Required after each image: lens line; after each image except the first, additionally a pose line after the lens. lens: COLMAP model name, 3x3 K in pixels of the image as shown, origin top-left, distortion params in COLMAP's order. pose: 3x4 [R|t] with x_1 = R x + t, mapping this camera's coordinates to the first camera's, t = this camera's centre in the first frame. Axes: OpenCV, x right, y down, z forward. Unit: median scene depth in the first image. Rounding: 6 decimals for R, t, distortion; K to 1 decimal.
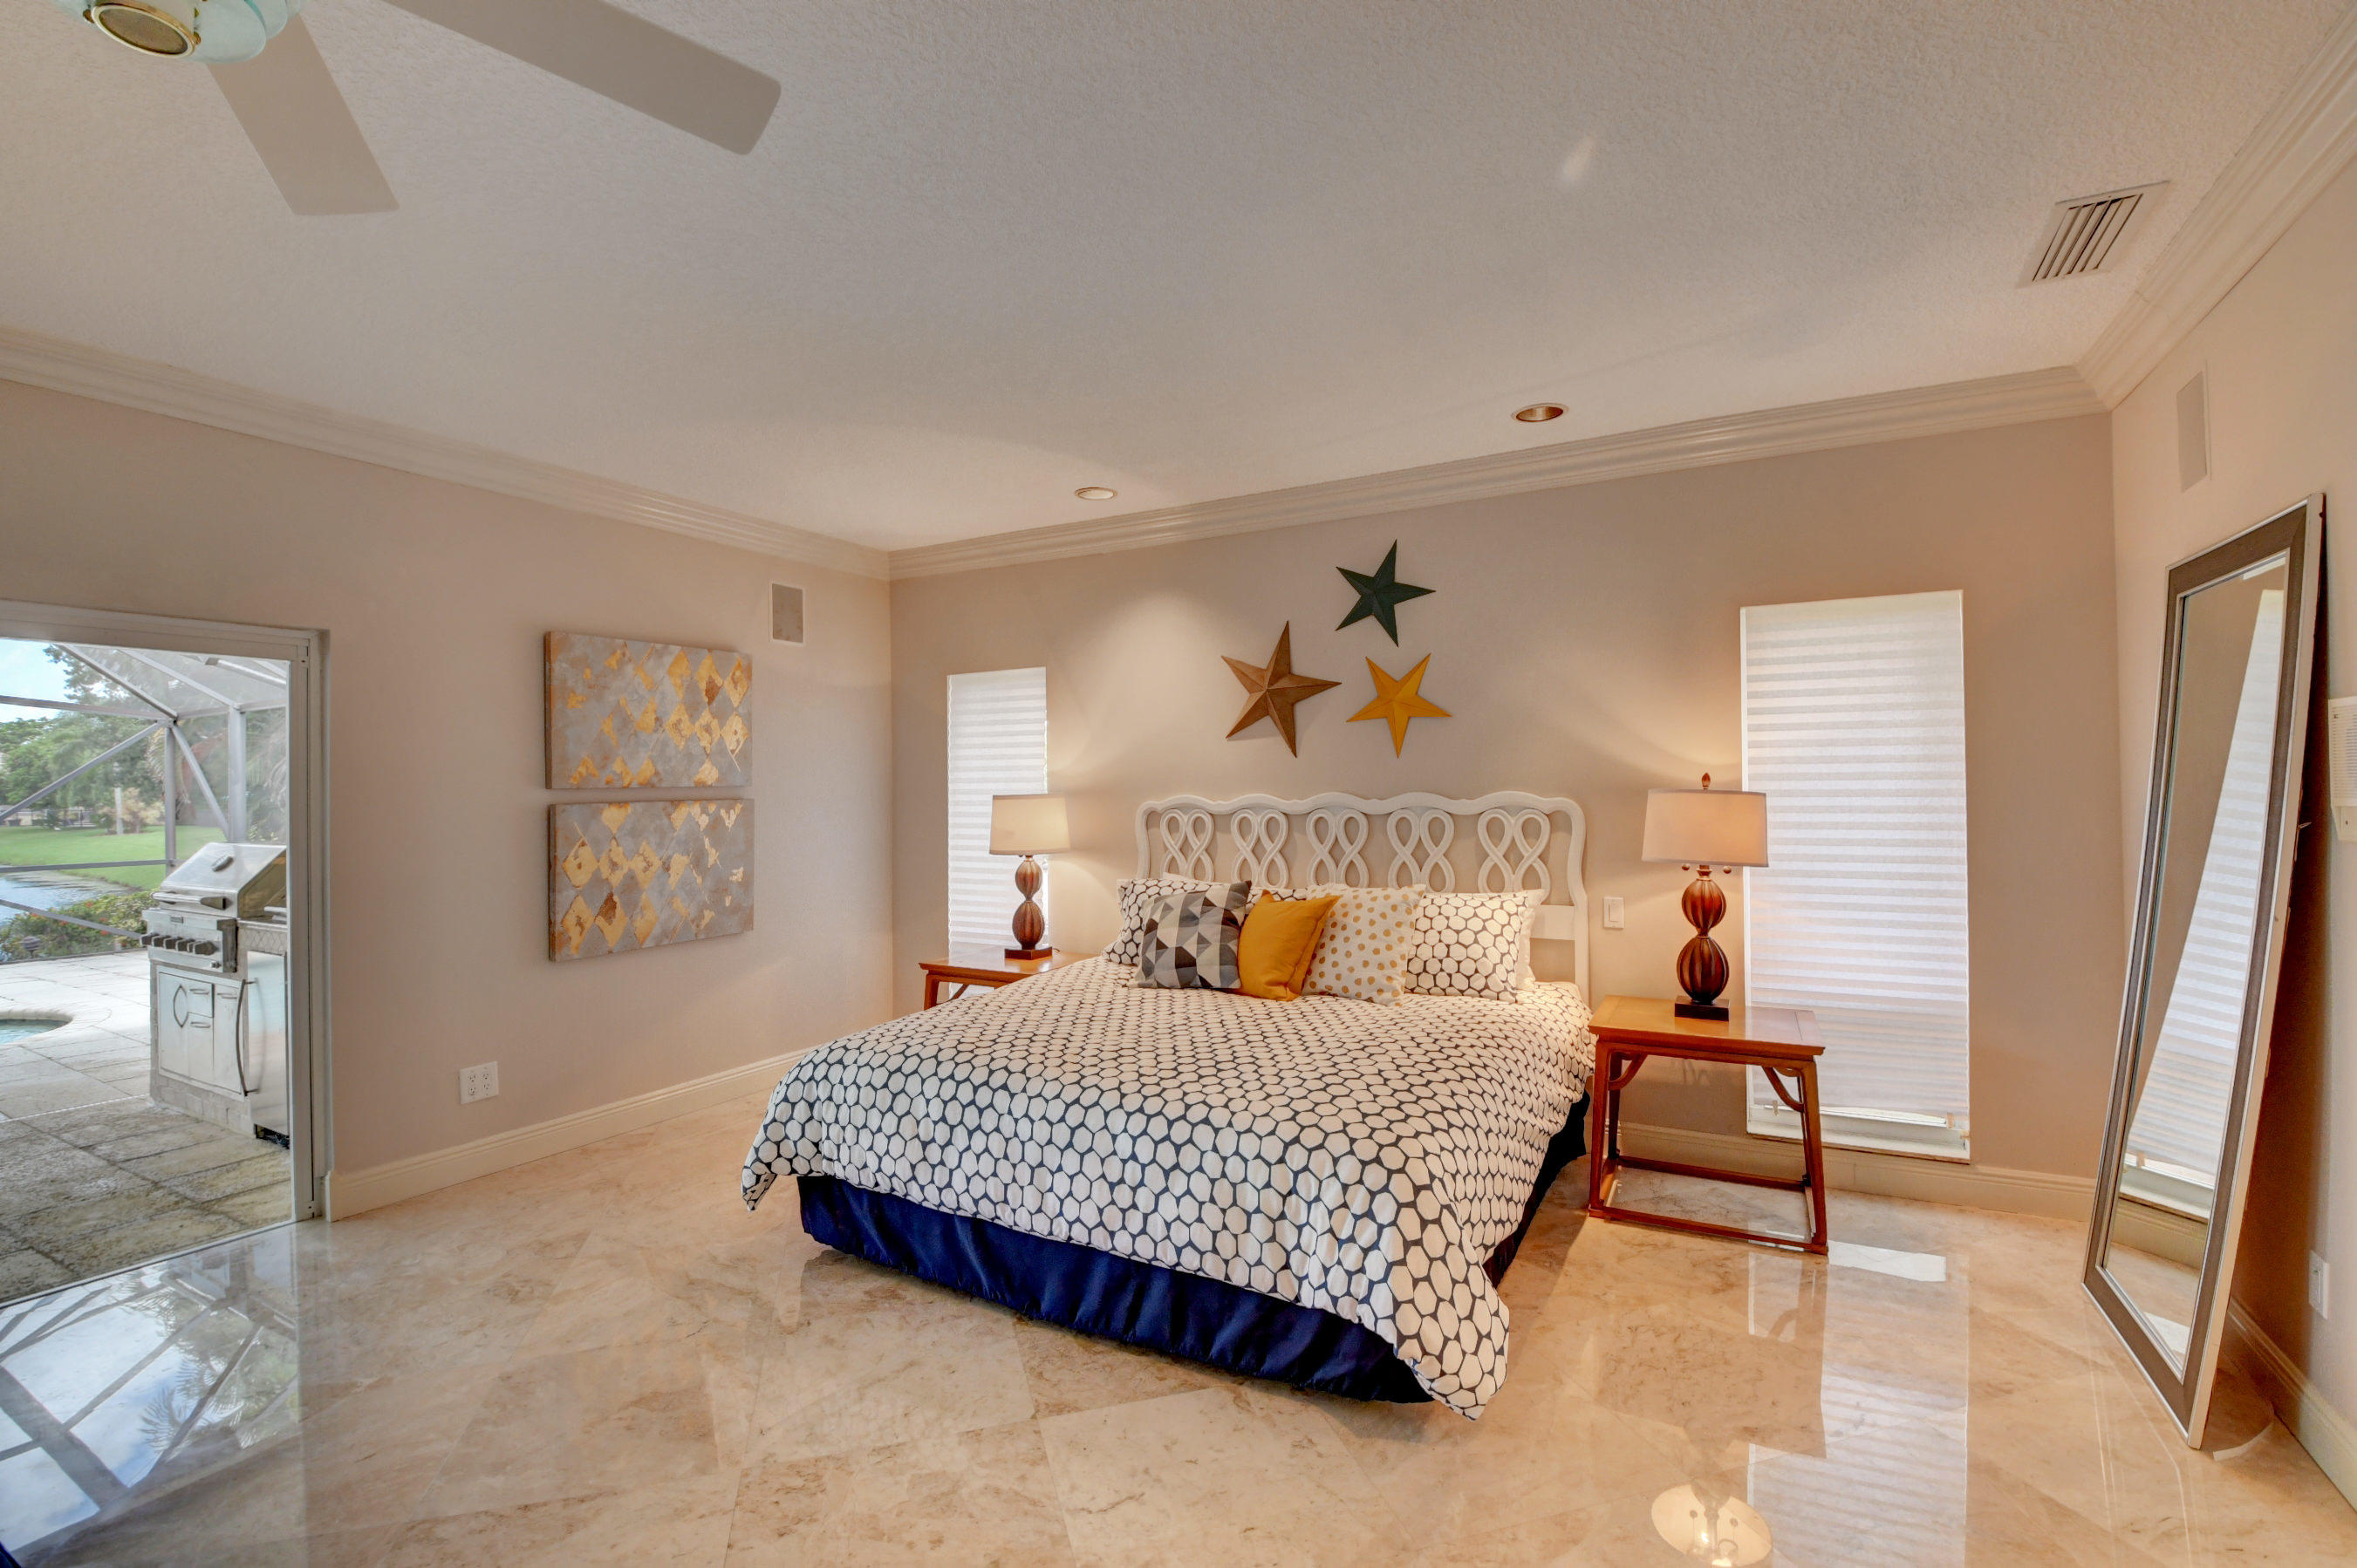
lens RADIAL K [[1035.0, 0, 1180.2], [0, 1035.0, 777.7], [0, 0, 1]] dist [0.035700, -0.046821]
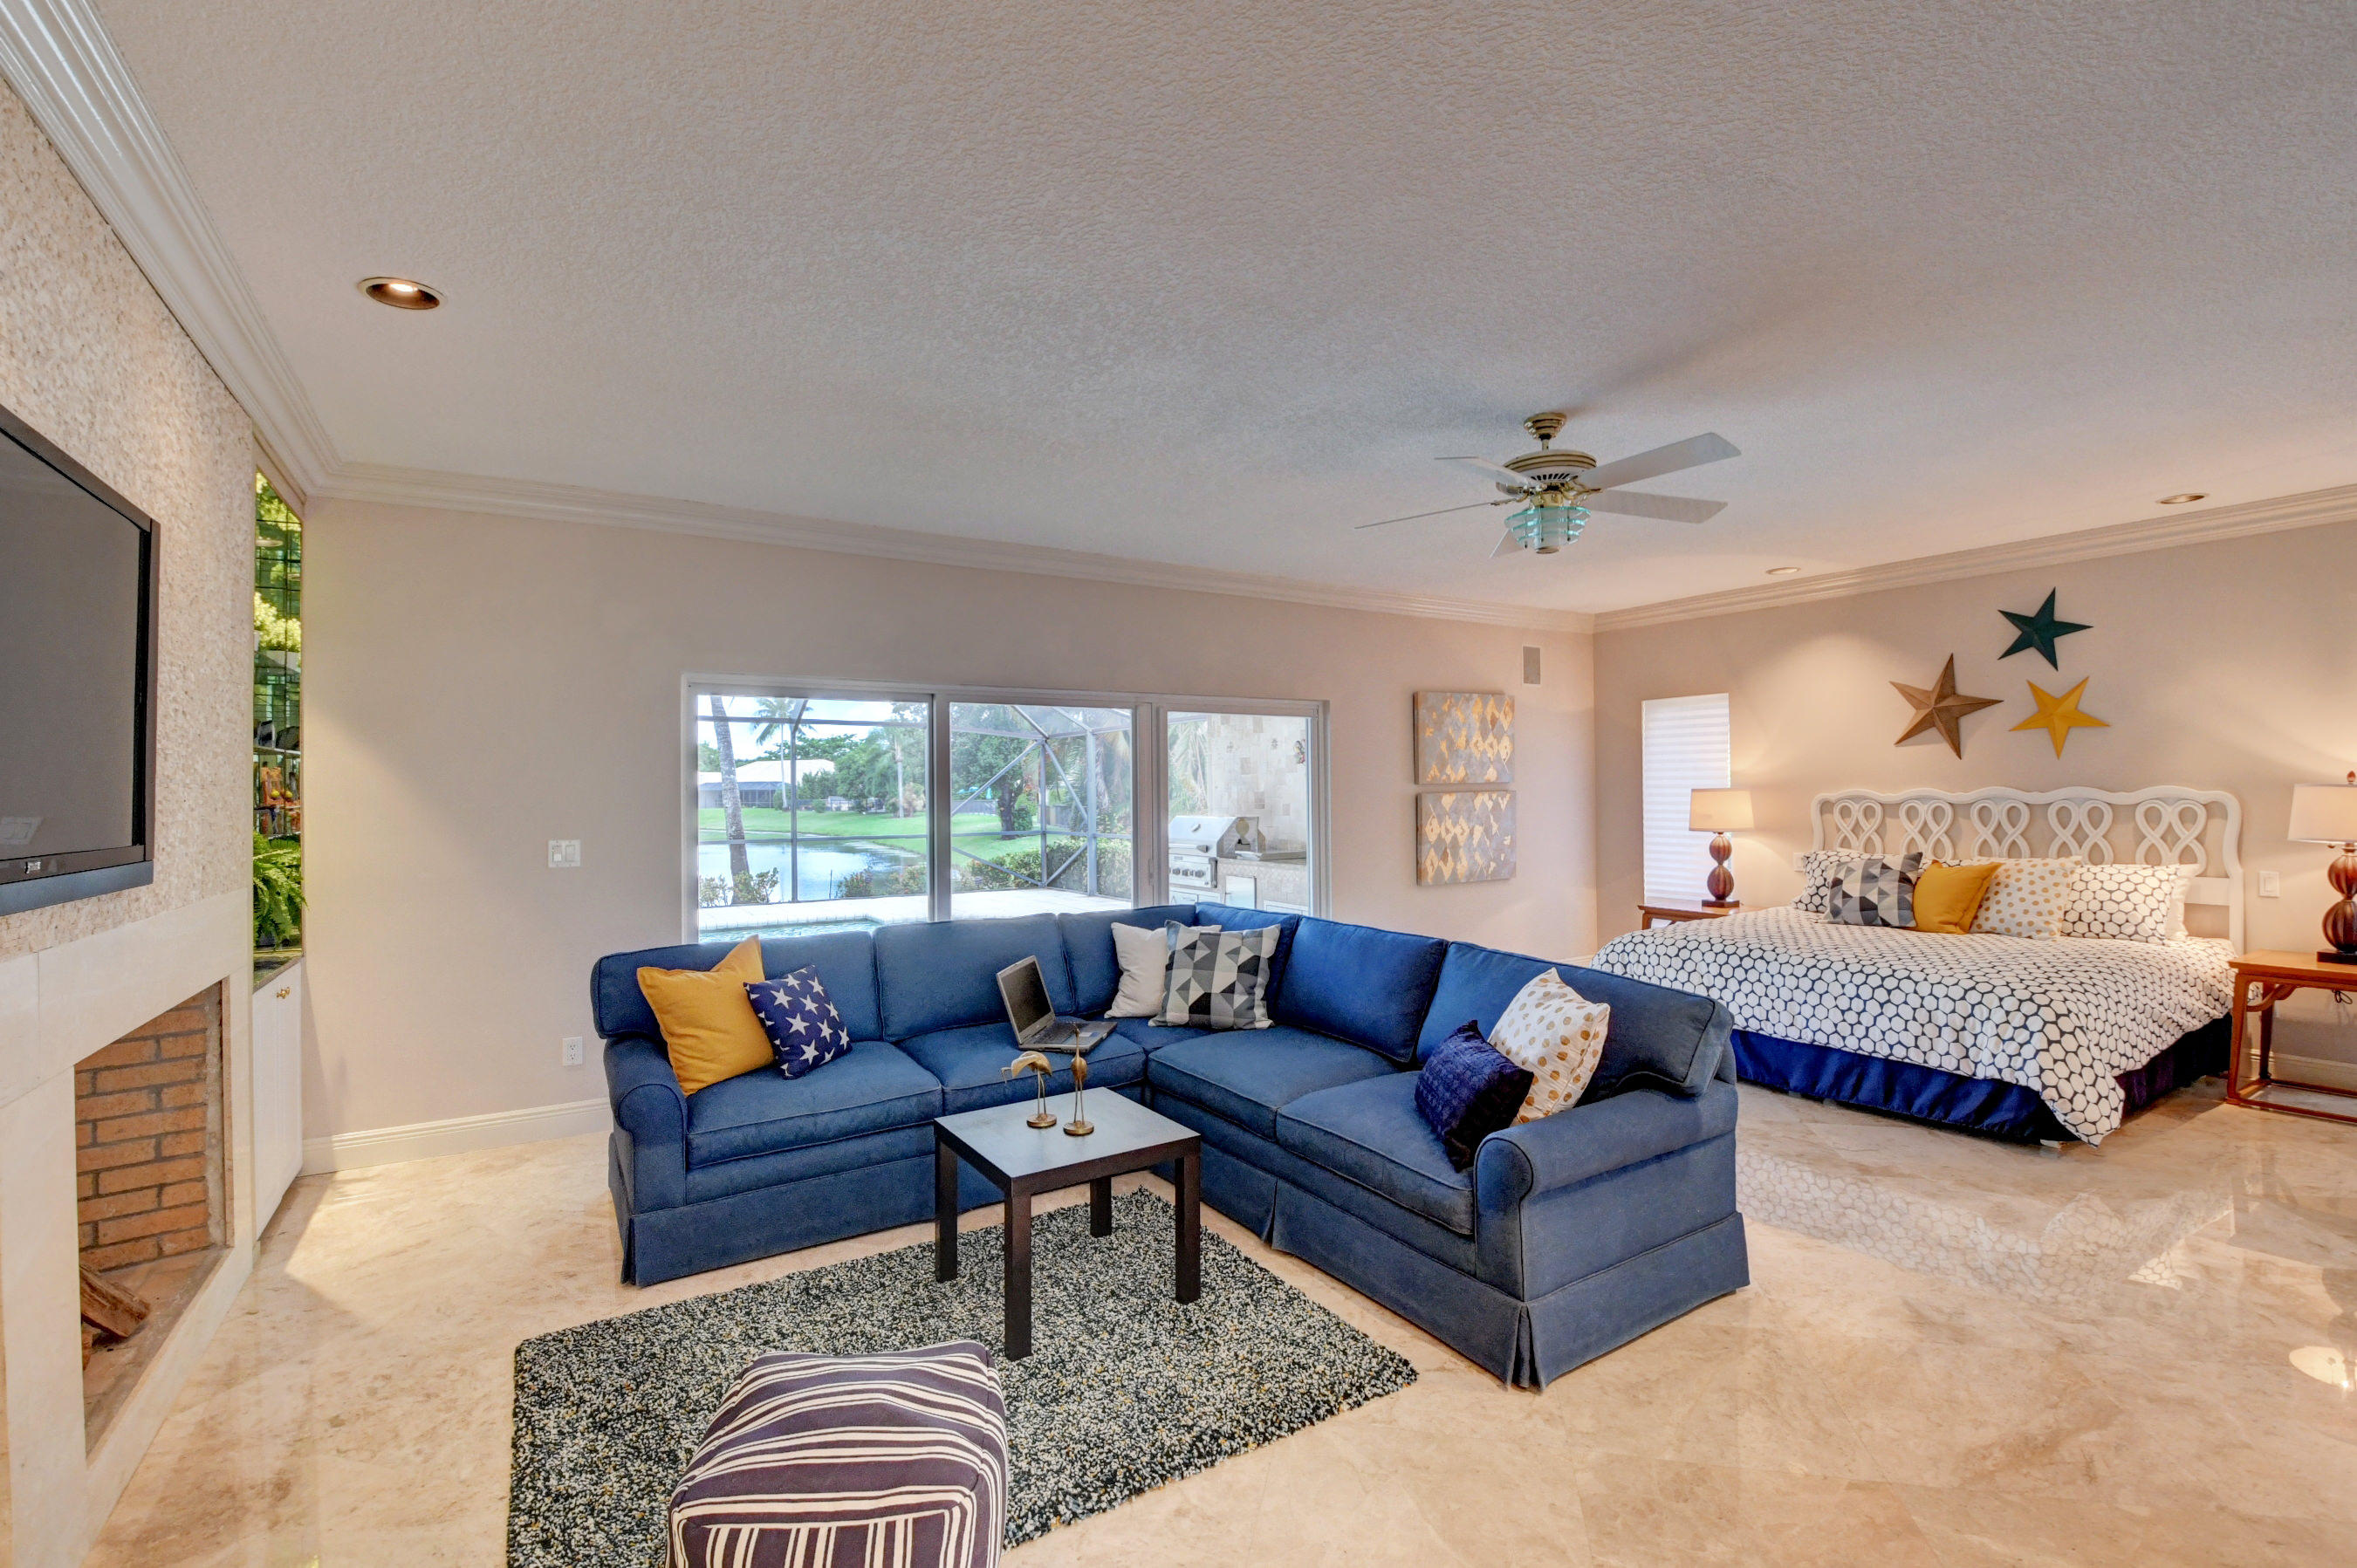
lens RADIAL K [[1034.9, 0, 1181.6], [0, 1034.9, 774.7], [0, 0, 1]] dist [0.026059, -0.040131]
pose [[0.869884, -0.005288, -0.493229, -0.112000], [0.006165, 0.999981, 0.000153, -0.008156], [0.493219, -0.003174, 0.869900, -0.703490]]
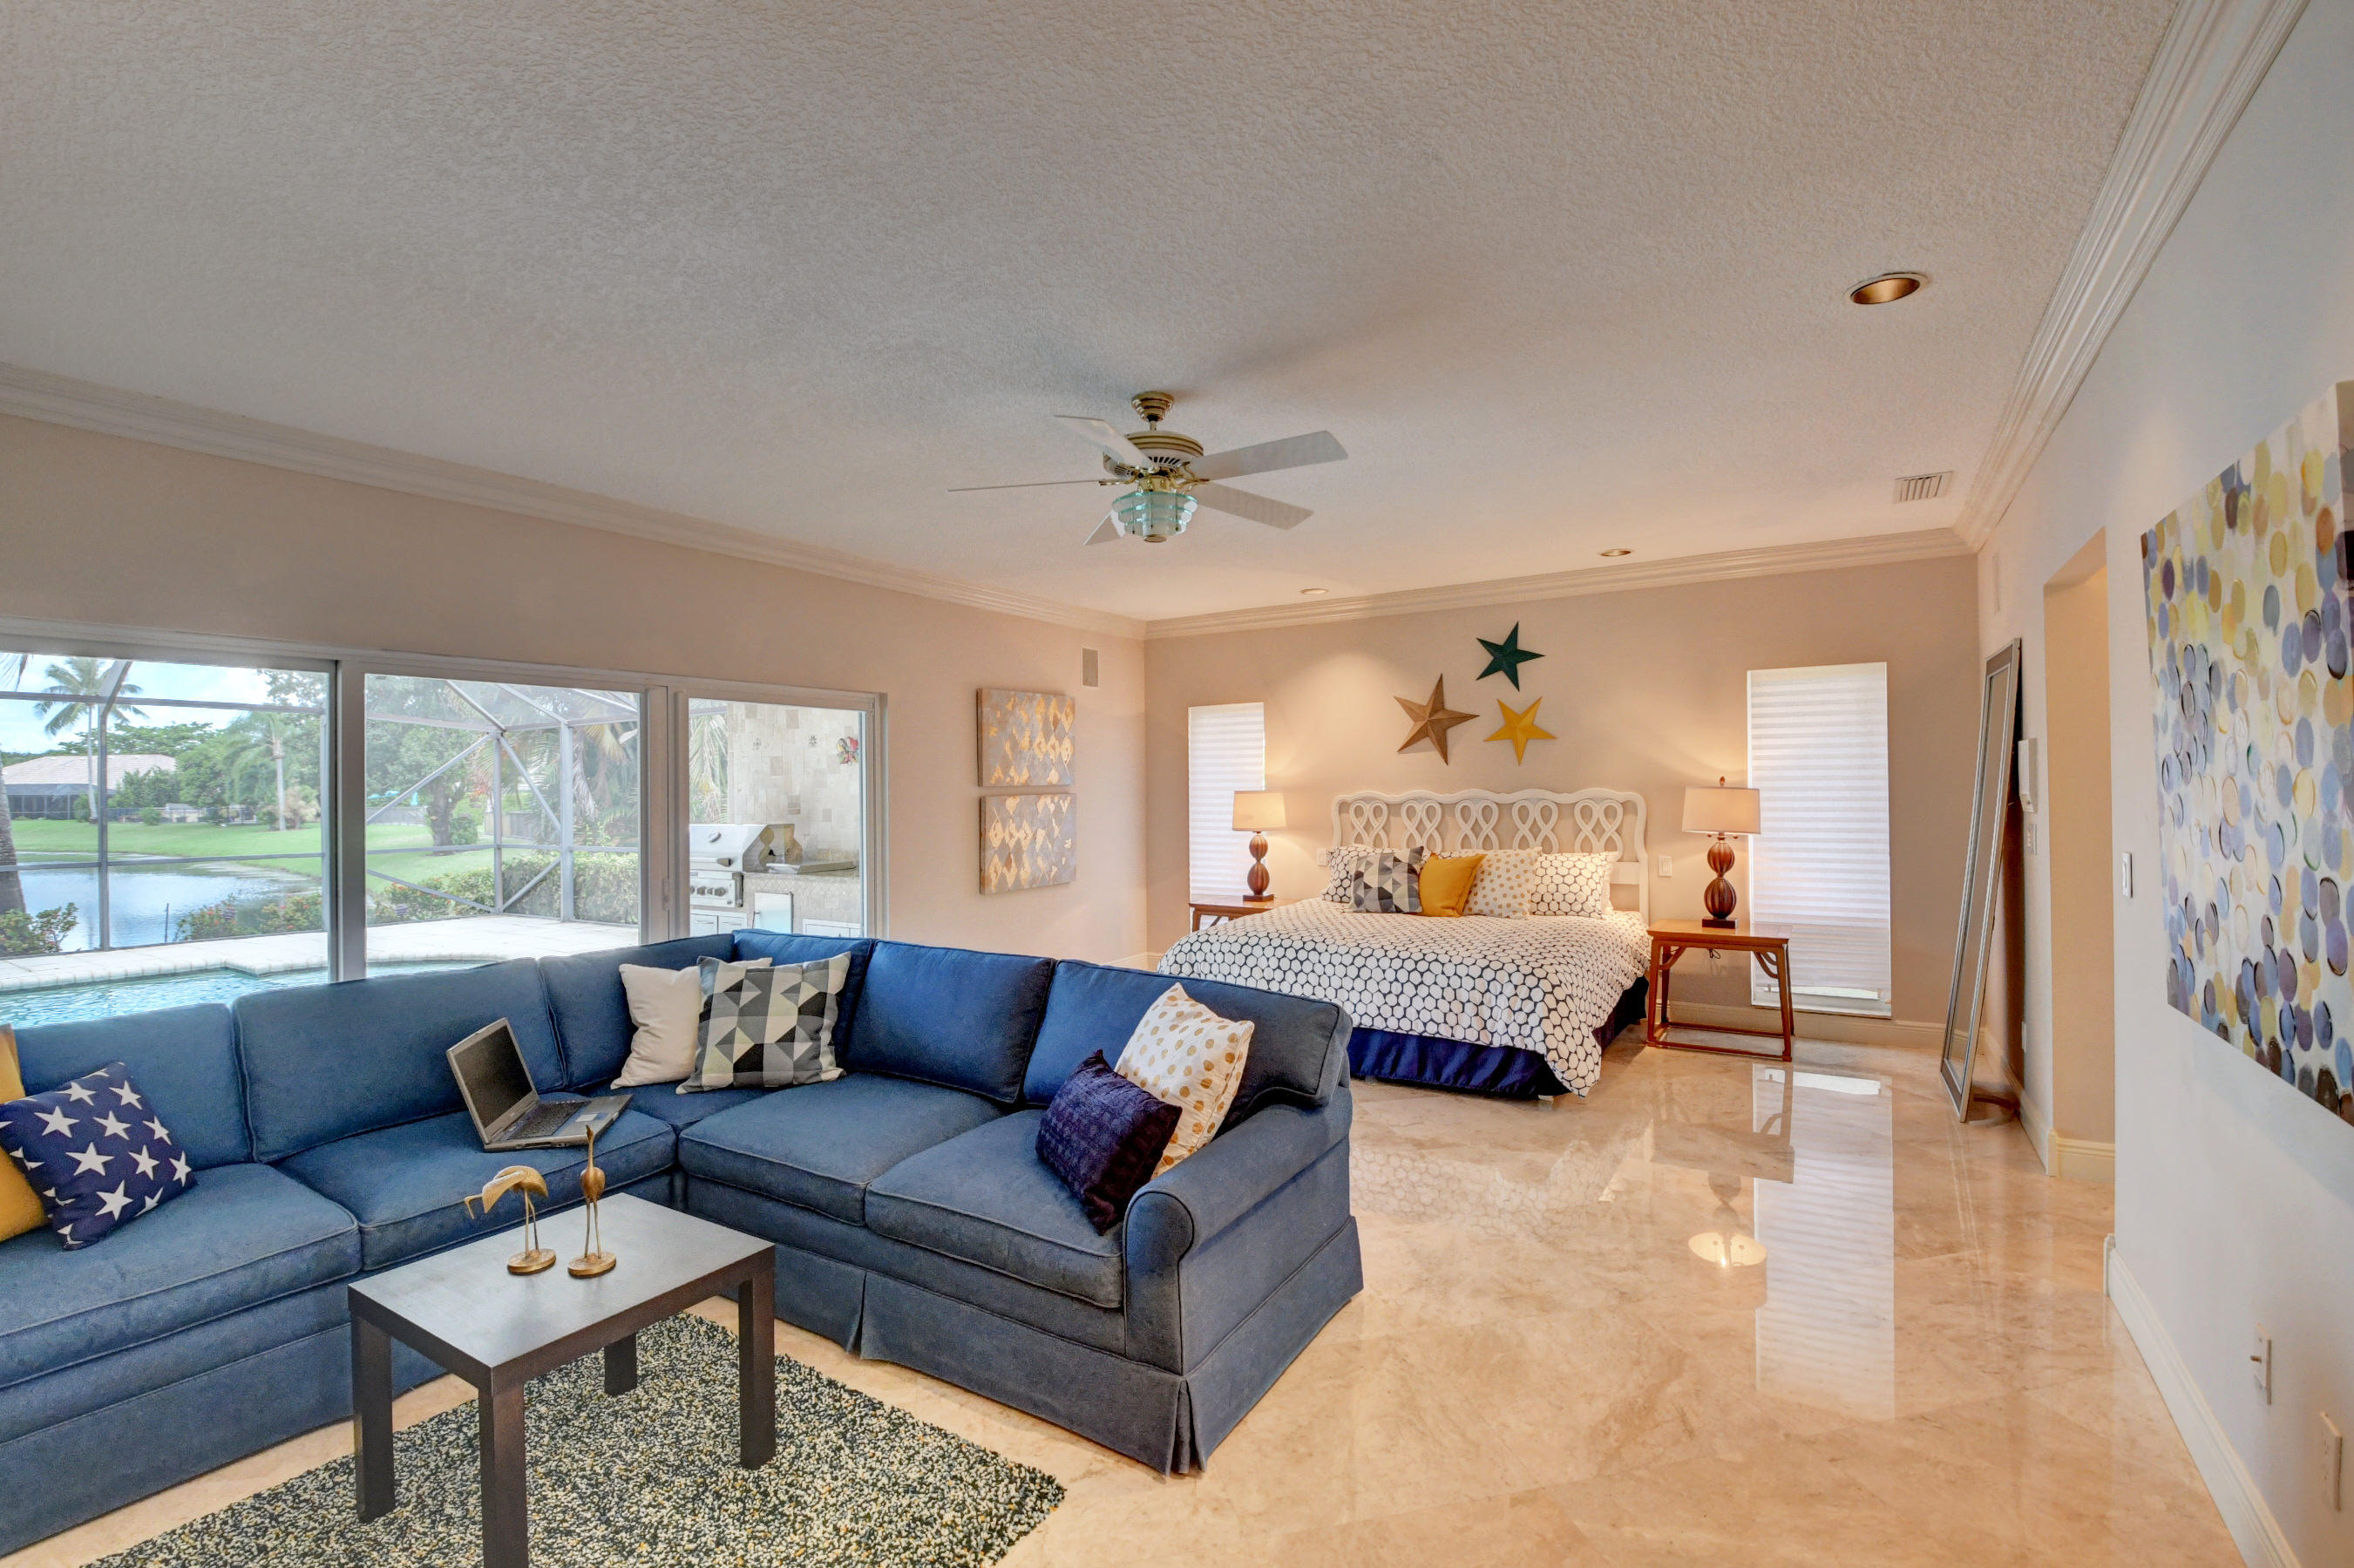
lens RADIAL K [[1033.8, 0, 1178.7], [0, 1033.8, 777.7], [0, 0, 1]] dist [0.035700, -0.046821]
pose [[0.997902, -0.001716, -0.064720, -0.210612], [0.001838, 0.999997, 0.001815, -0.006186], [0.064717, -0.001930, 0.997902, -0.605476]]
